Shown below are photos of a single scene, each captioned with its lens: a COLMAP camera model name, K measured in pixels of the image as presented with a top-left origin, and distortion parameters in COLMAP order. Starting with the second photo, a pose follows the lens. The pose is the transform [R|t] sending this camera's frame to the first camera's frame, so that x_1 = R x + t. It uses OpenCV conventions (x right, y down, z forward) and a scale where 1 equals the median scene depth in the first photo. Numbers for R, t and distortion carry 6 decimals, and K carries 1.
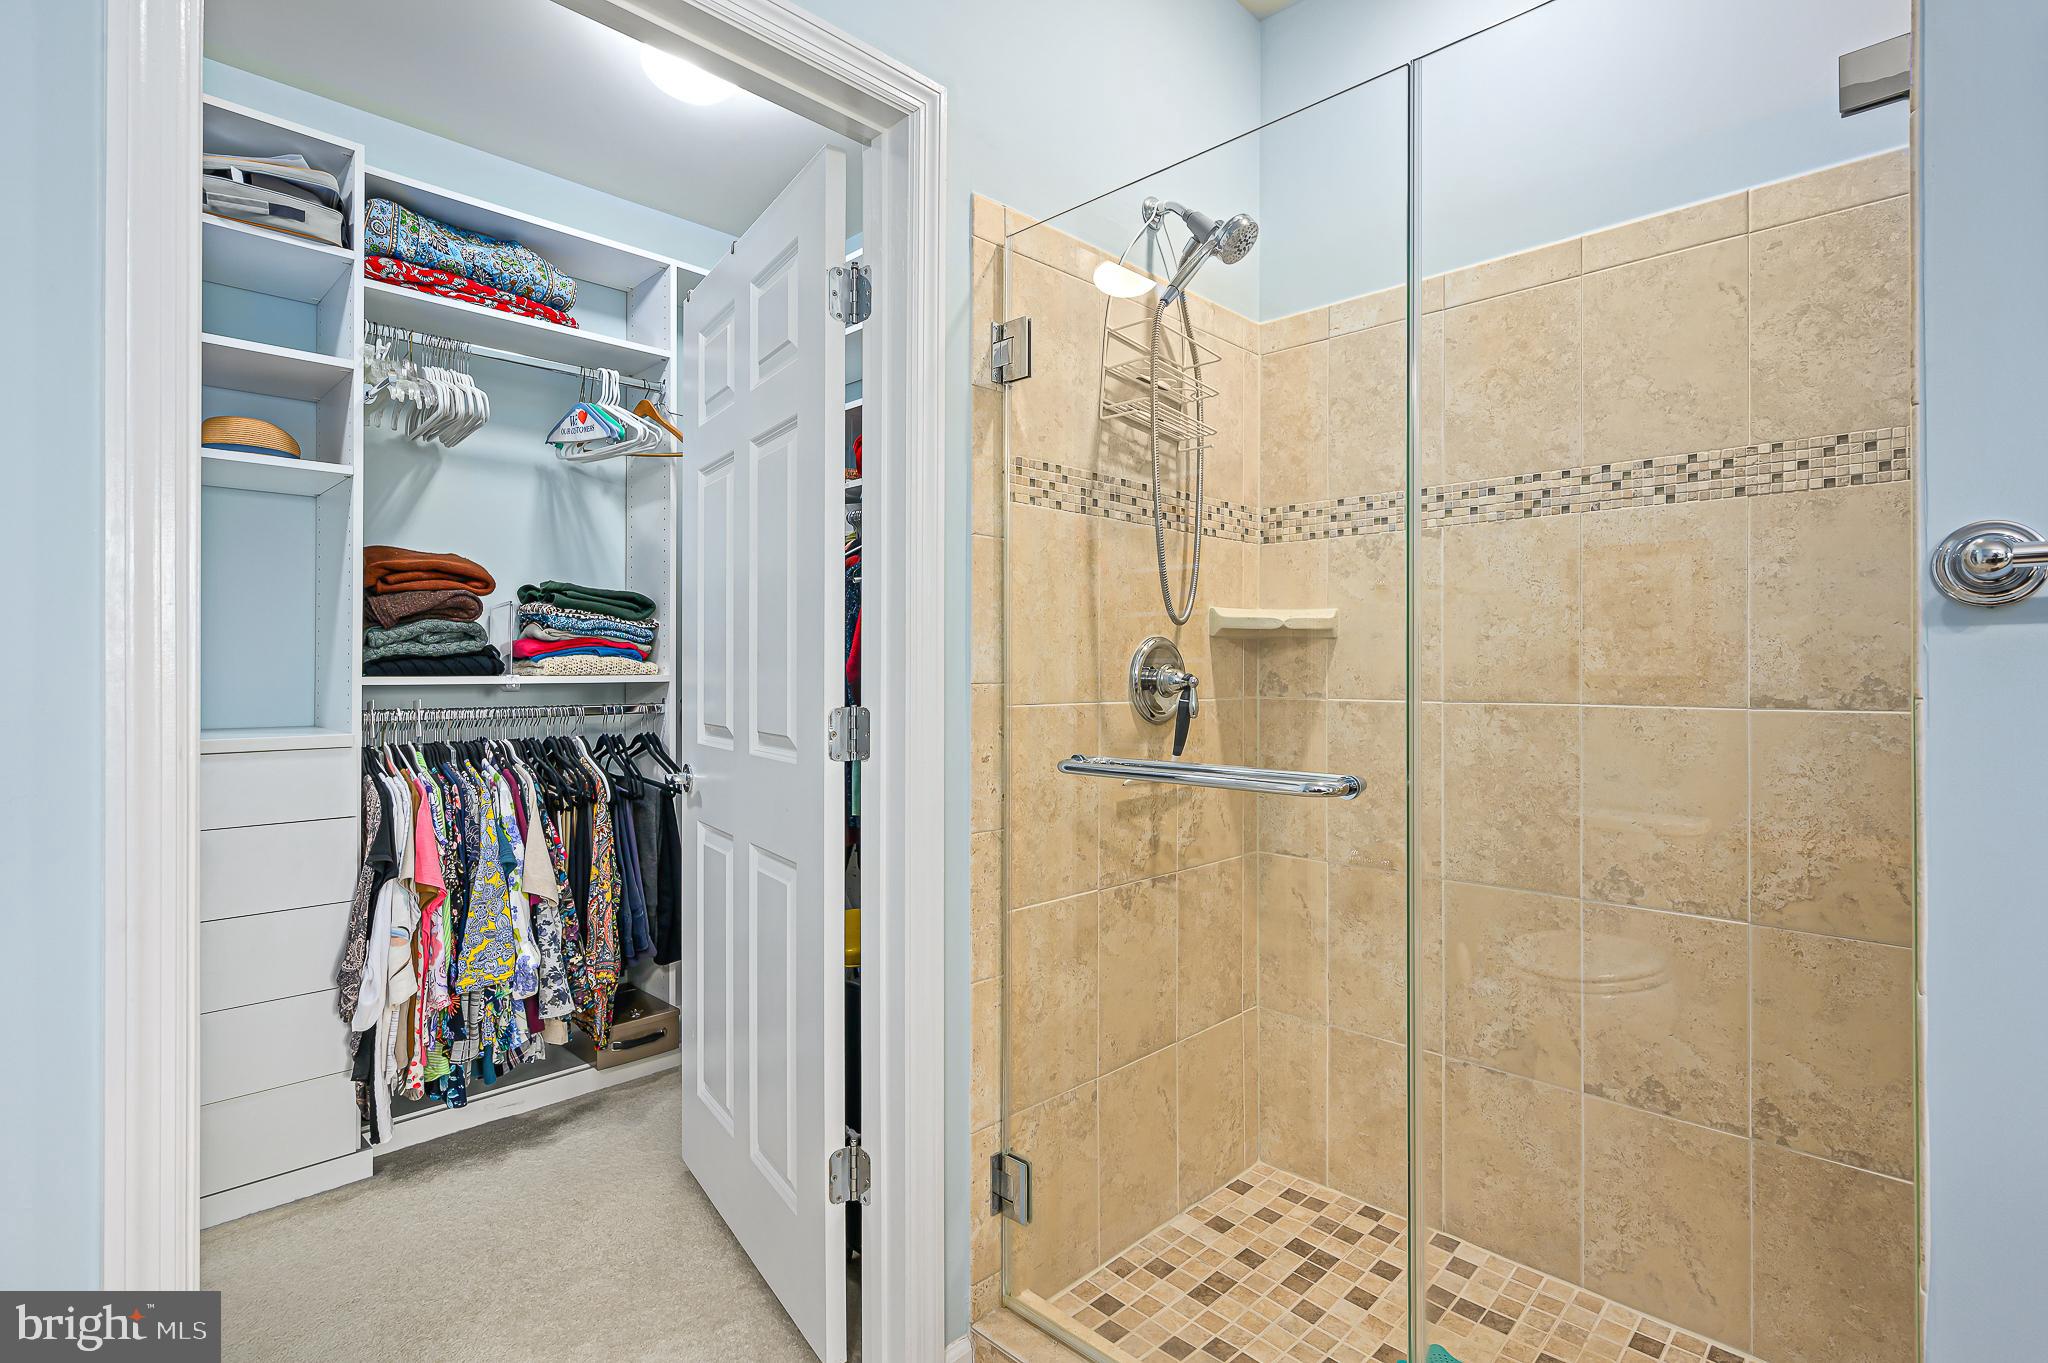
lens RADIAL K [[992.3, 0, 1026.4], [0, 992.3, 662.2], [0, 0, 1]] dist [-0.001181, -0.000621]
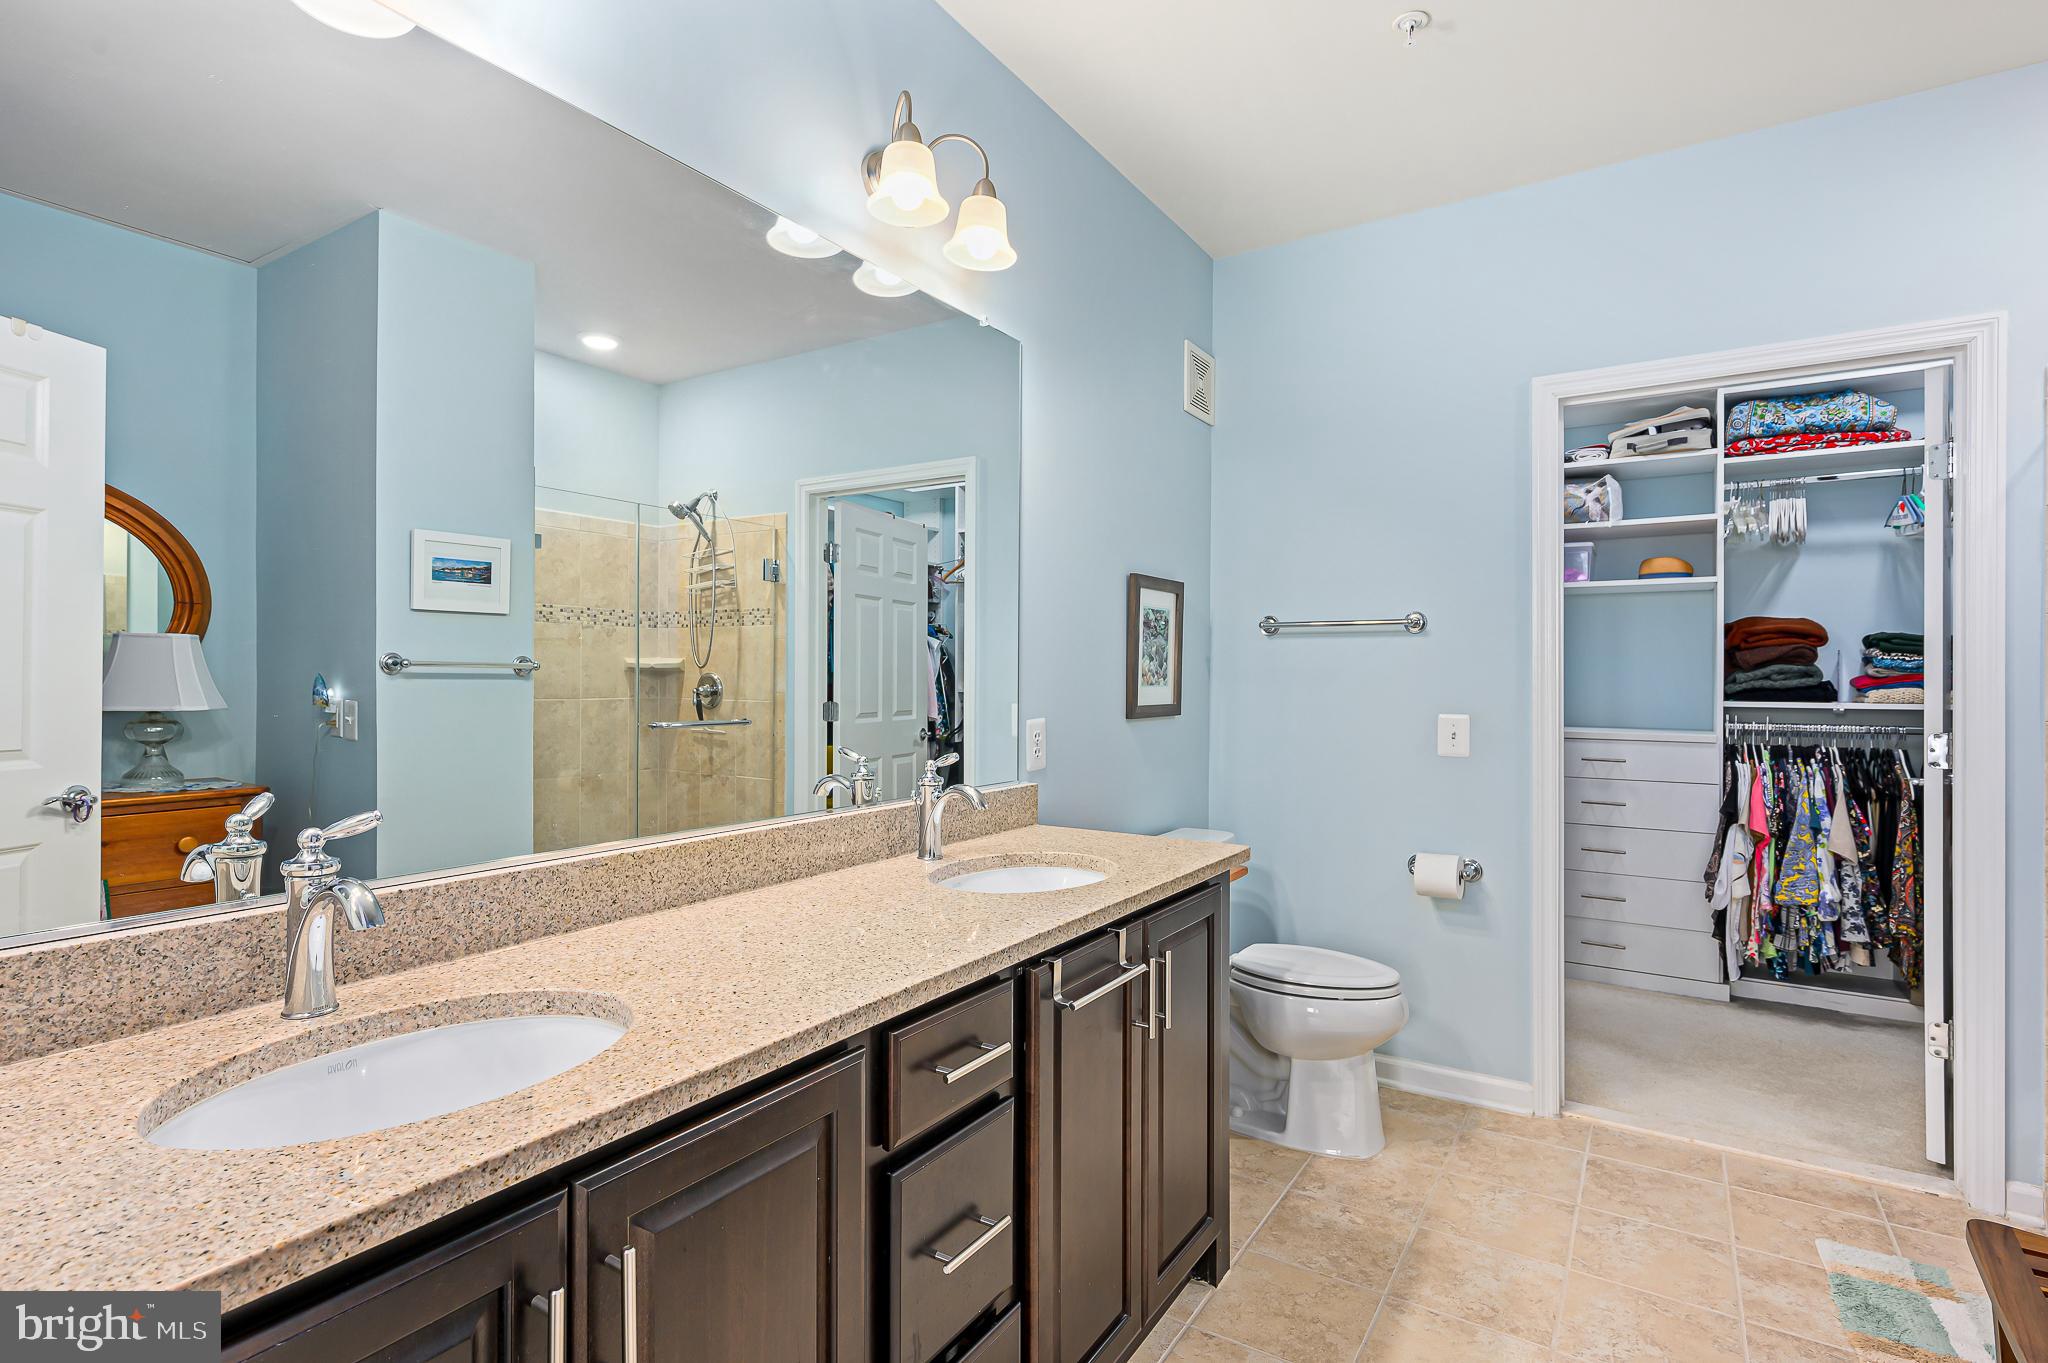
lens RADIAL K [[992.3, 0, 1026.6], [0, 992.3, 673.0], [0, 0, 1]] dist [-0.001181, -0.000621]
pose [[0.202079, -0.002478, -0.979366, 0.696467], [0.002567, 0.999995, -0.002000, -0.031745], [0.979366, -0.002110, 0.202084, -0.465439]]
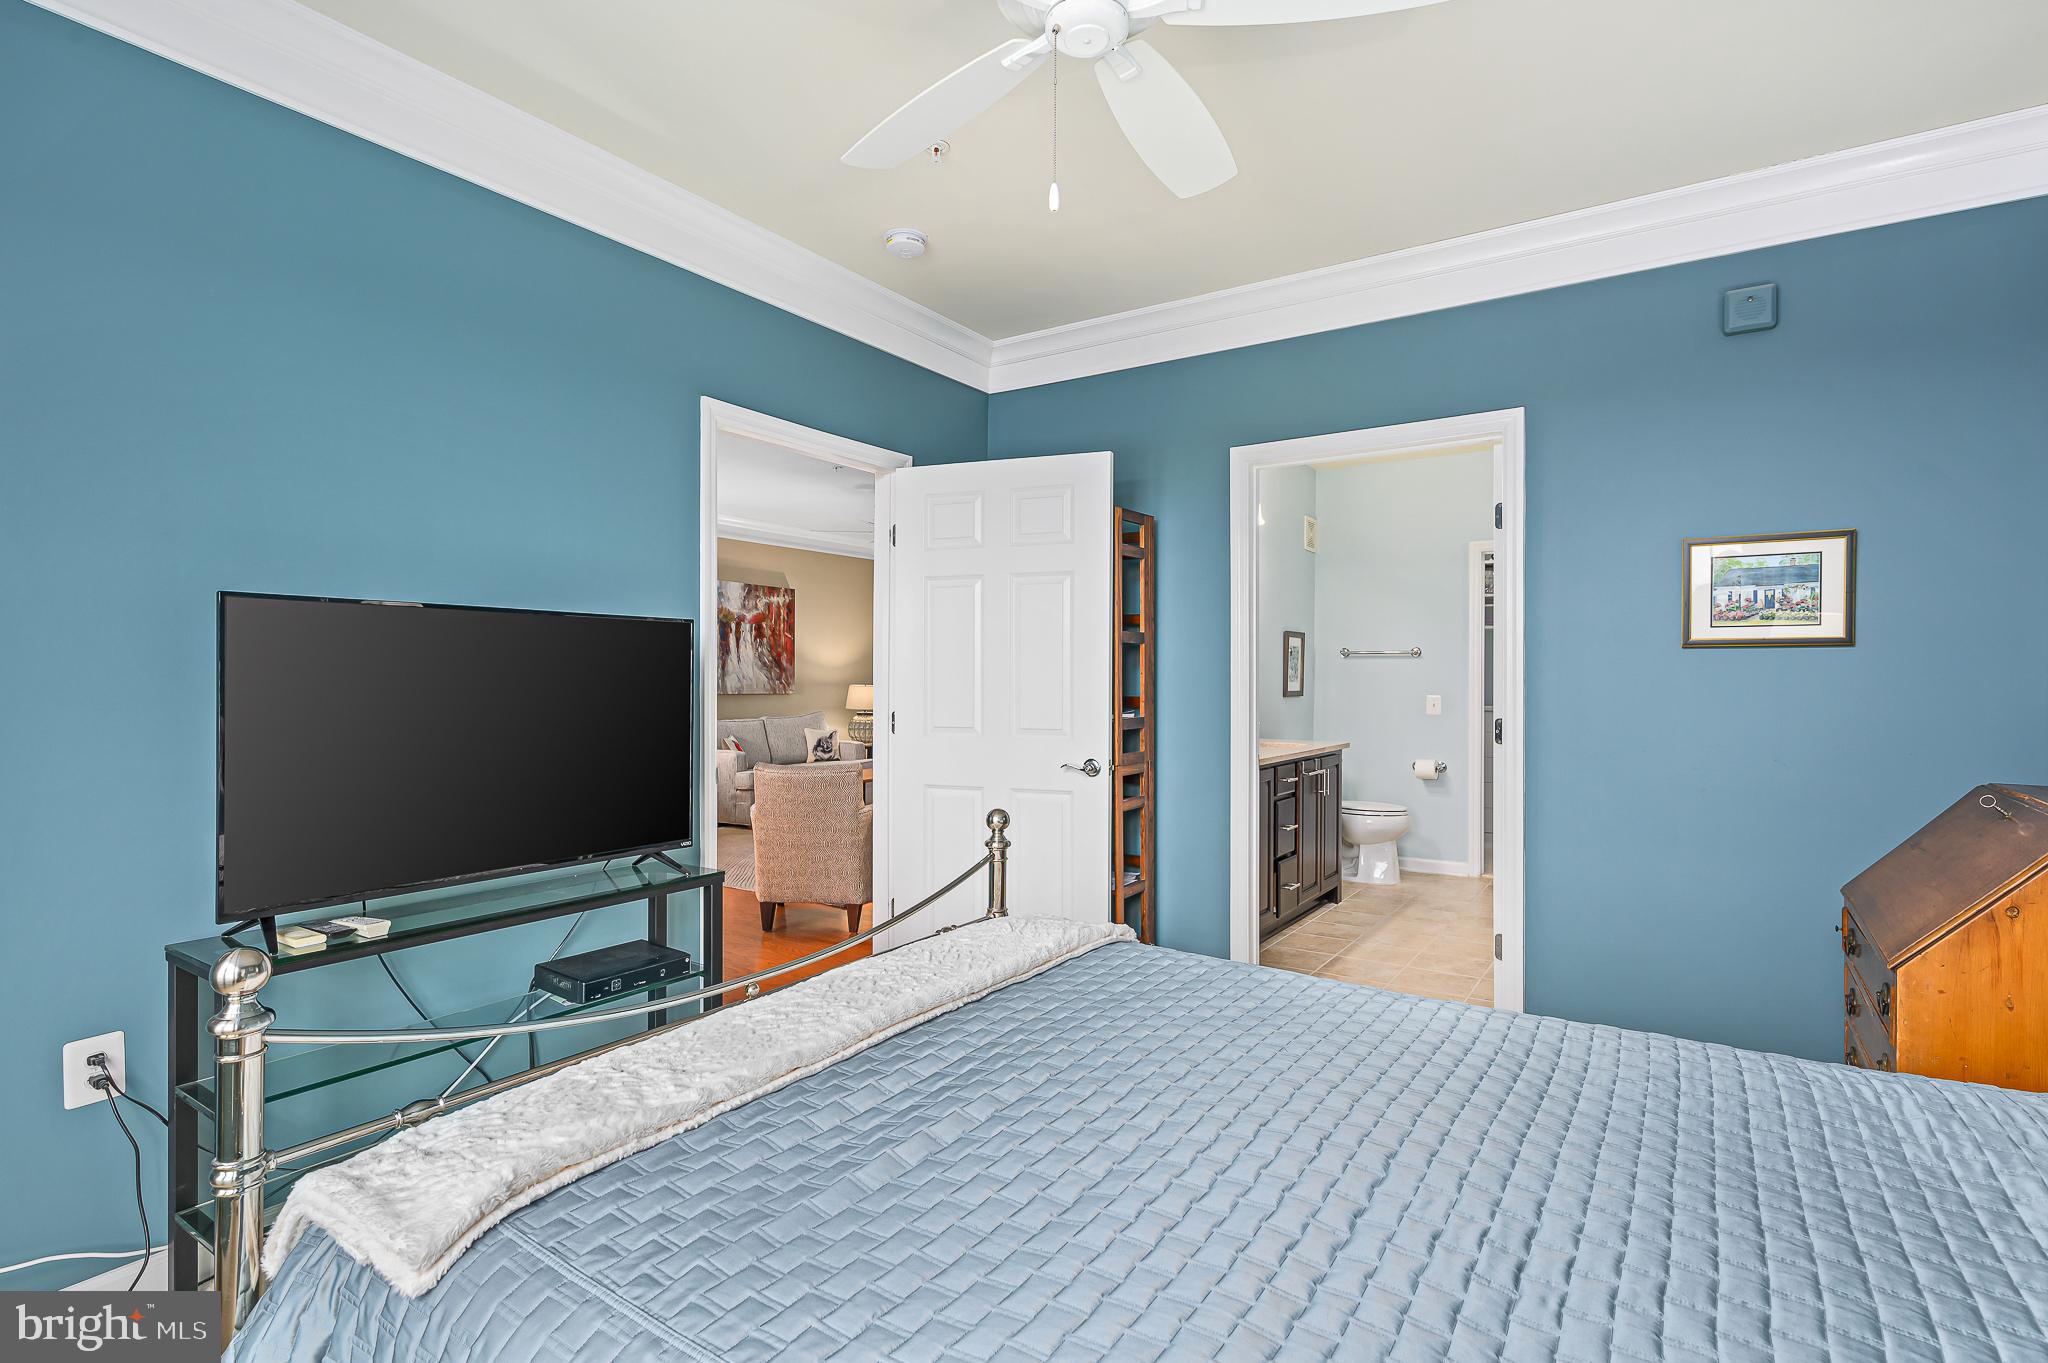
lens RADIAL K [[992.3, 0, 1024.5], [0, 992.3, 676.7], [0, 0, 1]] dist [-0.001181, -0.000621]
pose [[0.173488, 0.000715, -0.984836, 2.893736], [0.001921, 0.999998, 0.001064, -0.038696], [0.984834, -0.002076, 0.173486, -1.742861]]
